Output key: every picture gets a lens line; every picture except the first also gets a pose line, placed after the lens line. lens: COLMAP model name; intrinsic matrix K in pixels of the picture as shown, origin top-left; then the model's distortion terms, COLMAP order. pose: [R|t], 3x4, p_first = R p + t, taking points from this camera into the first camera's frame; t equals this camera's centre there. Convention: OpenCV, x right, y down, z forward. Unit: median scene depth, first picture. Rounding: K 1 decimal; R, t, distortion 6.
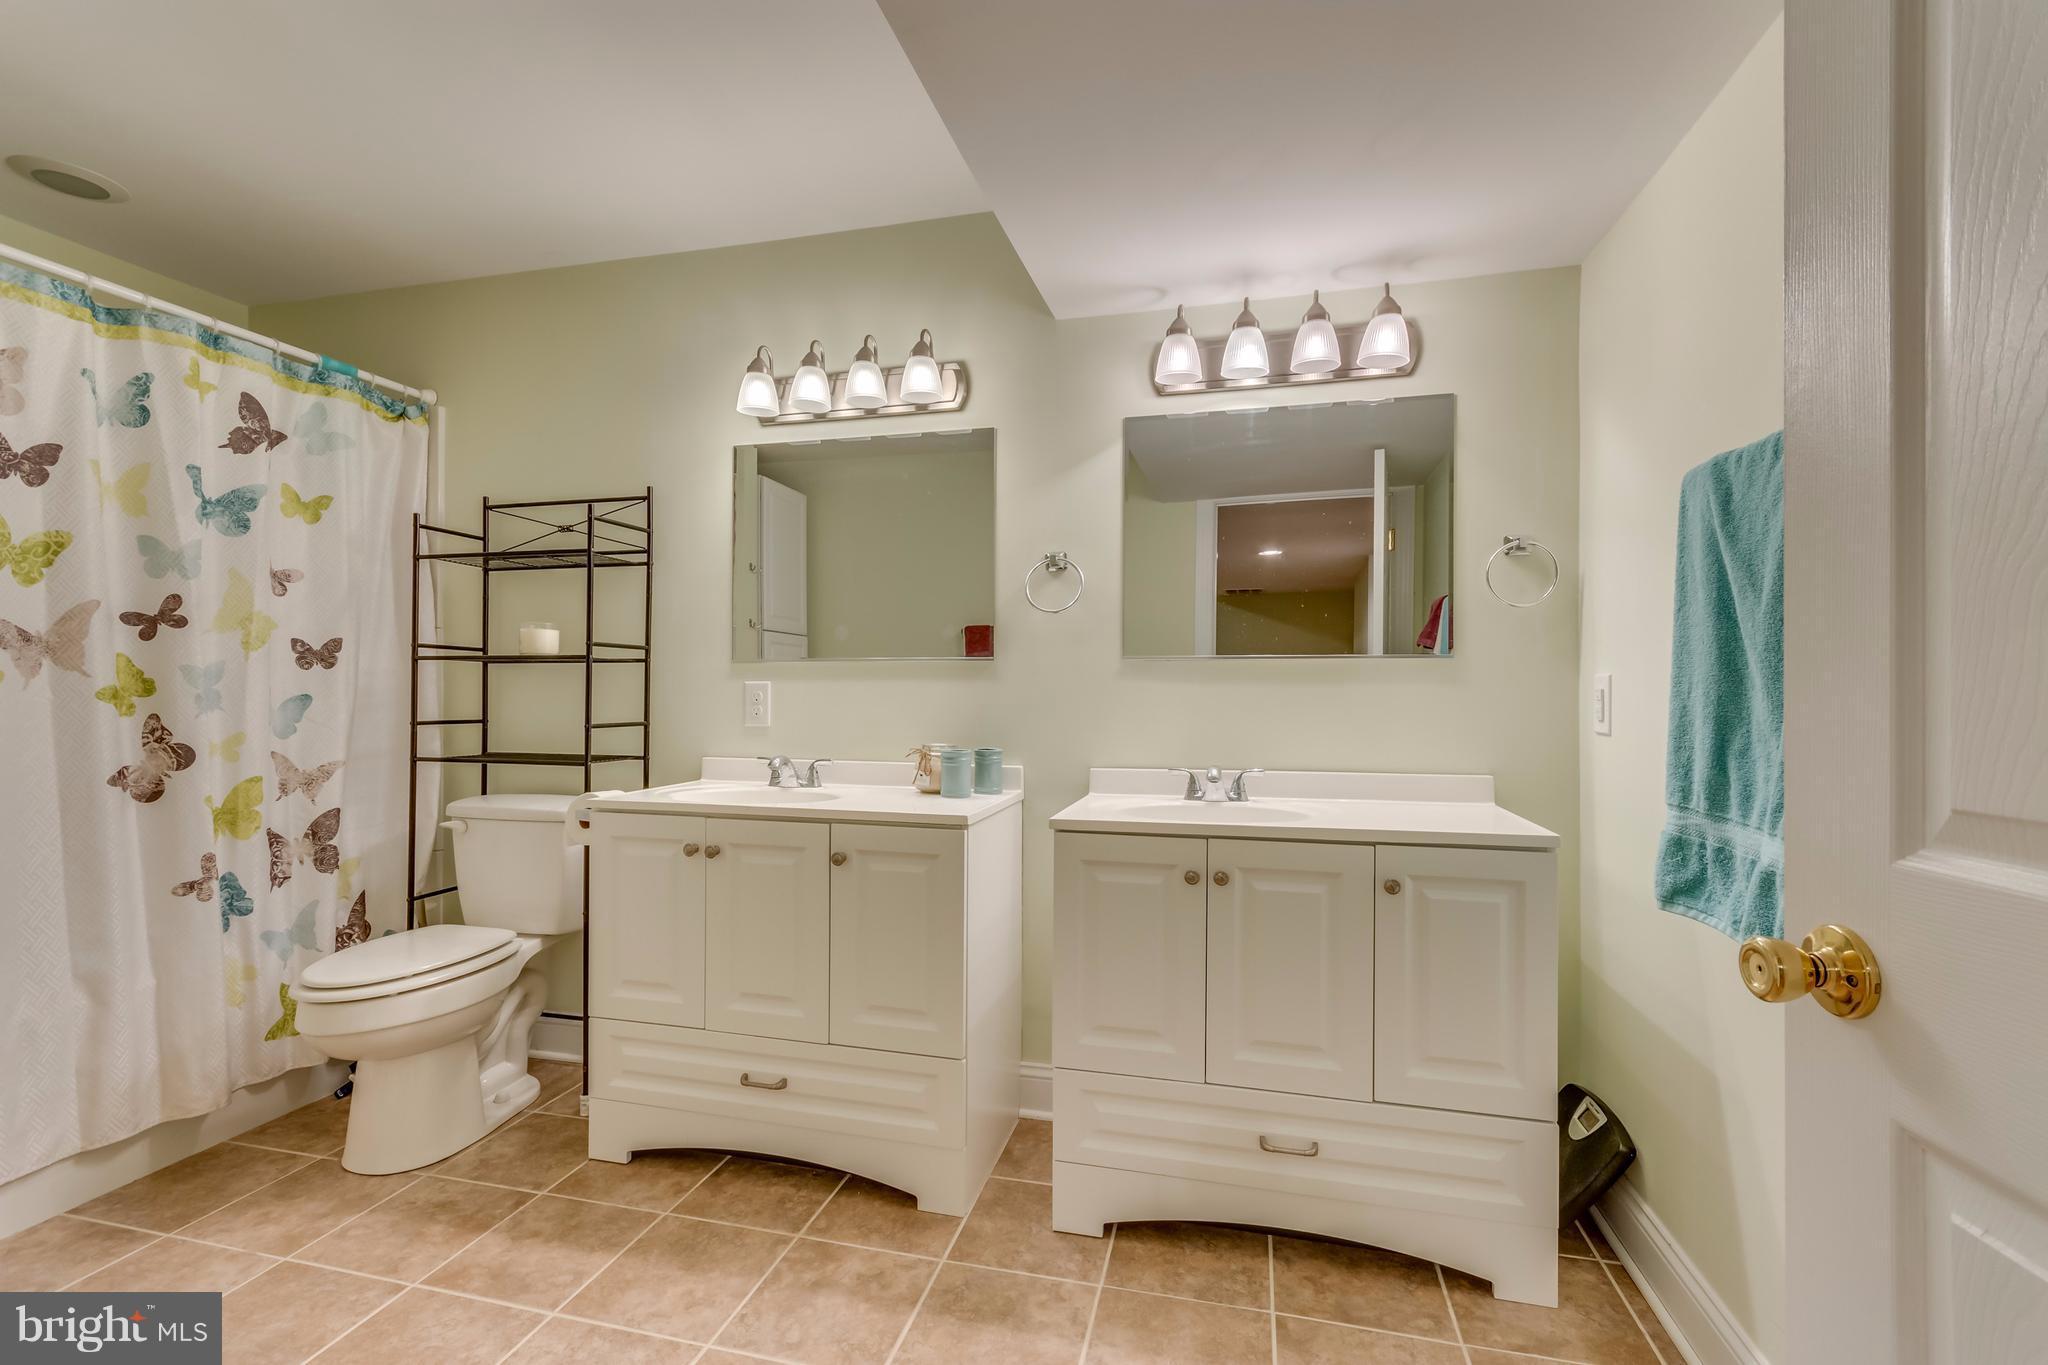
lens RADIAL K [[911.0, 0, 1022.8], [0, 911.0, 687.9], [0, 0, 1]] dist [0.002671, 0.000044]
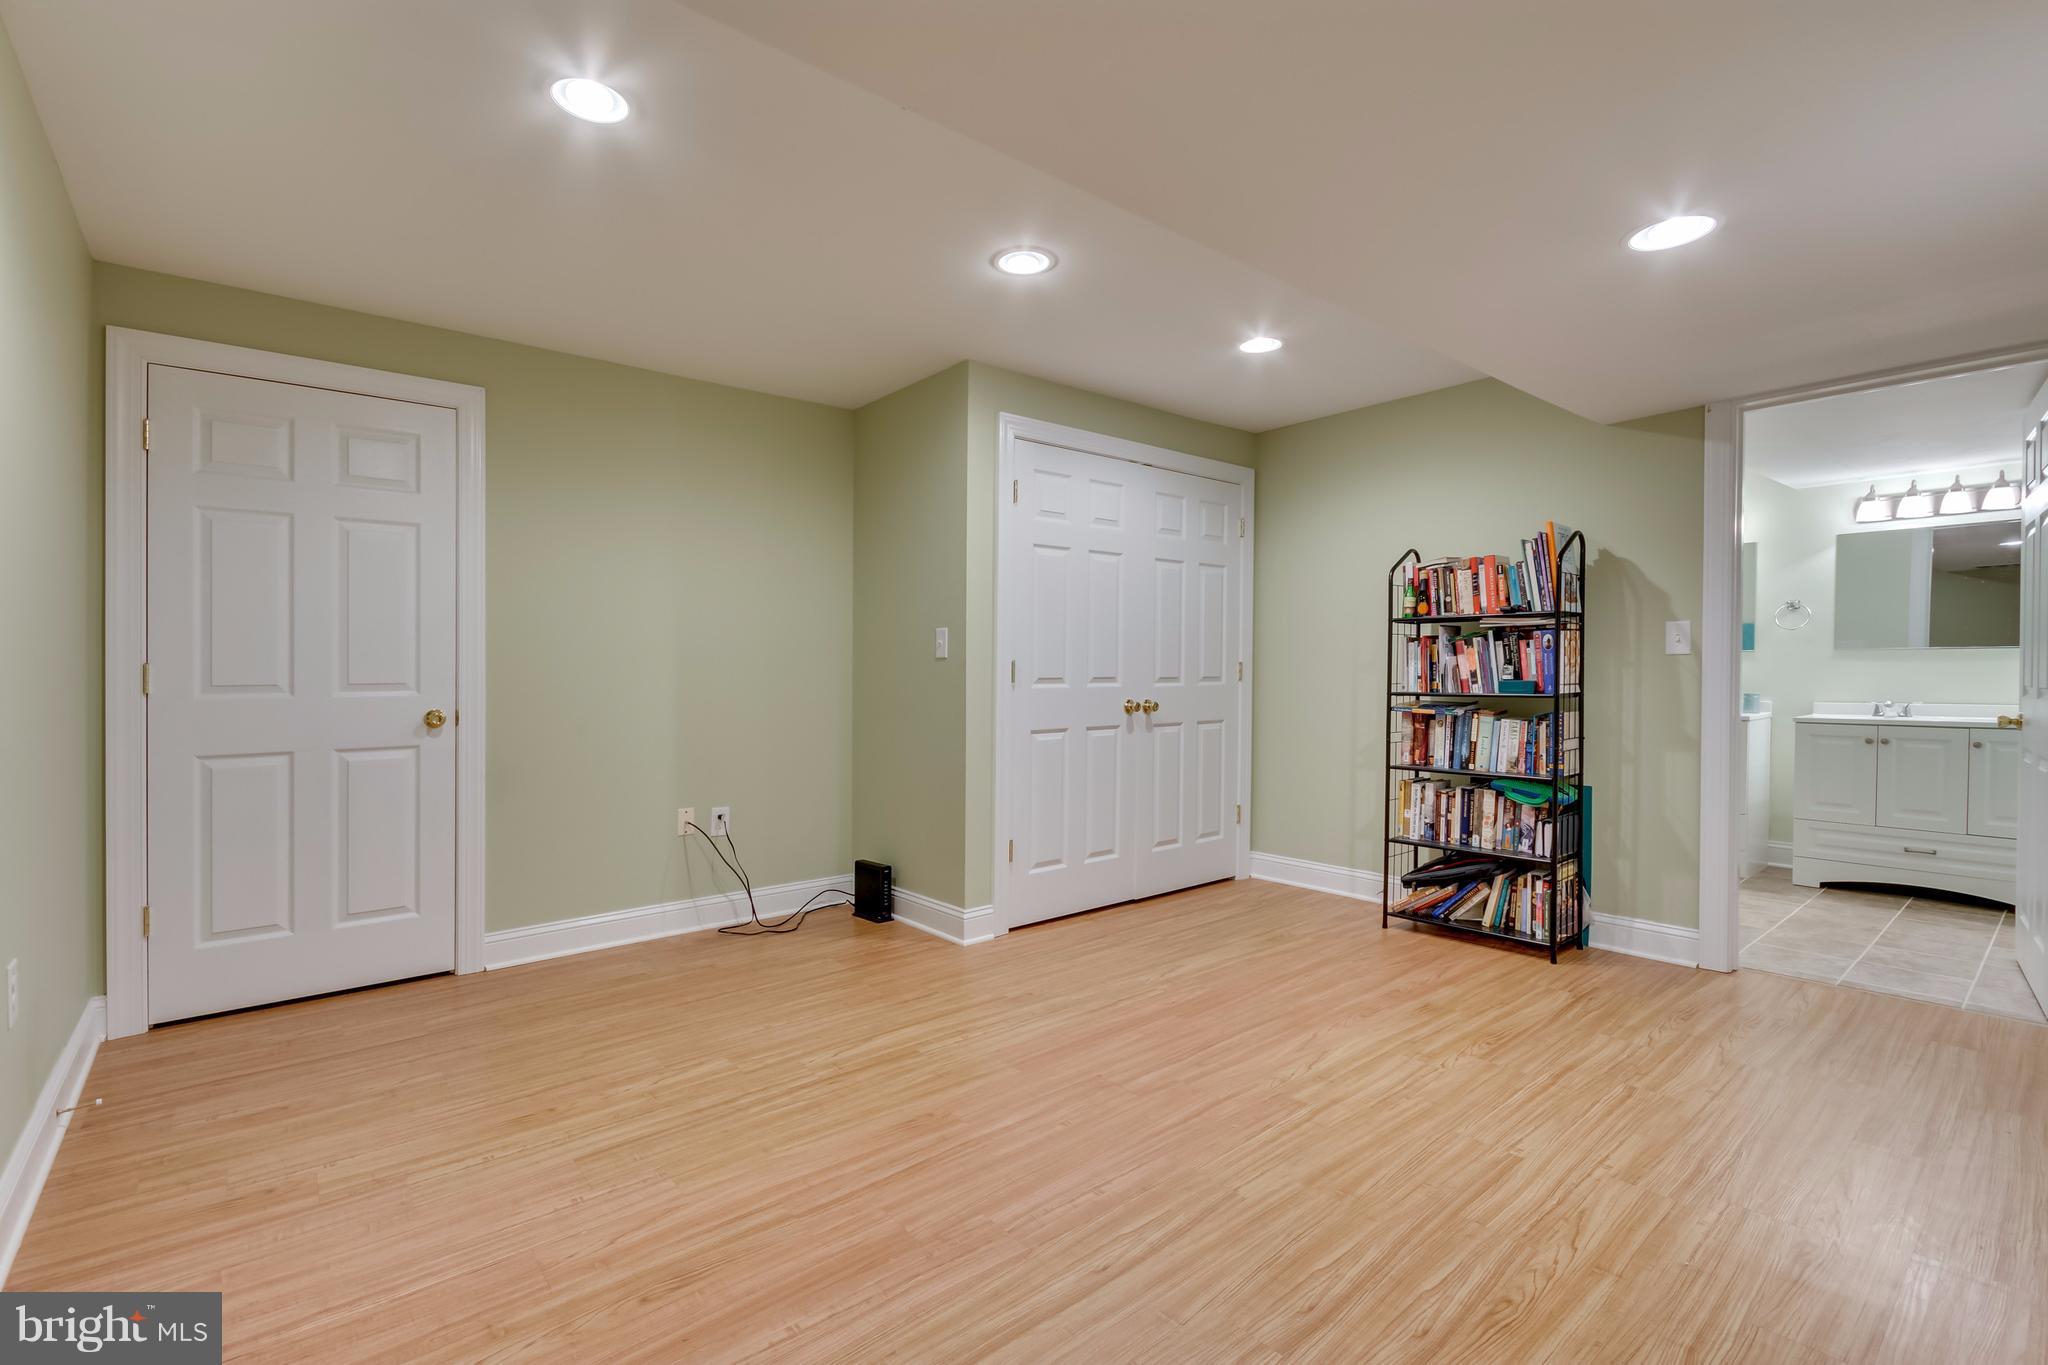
lens RADIAL K [[911.0, 0, 1022.4], [0, 911.0, 678.9], [0, 0, 1]] dist [0.002671, 0.000044]
pose [[0.807392, 0.009151, -0.589945, -0.189990], [-0.001897, 0.999915, 0.012915, 0.009793], [0.590012, -0.009308, 0.807340, -2.131645]]
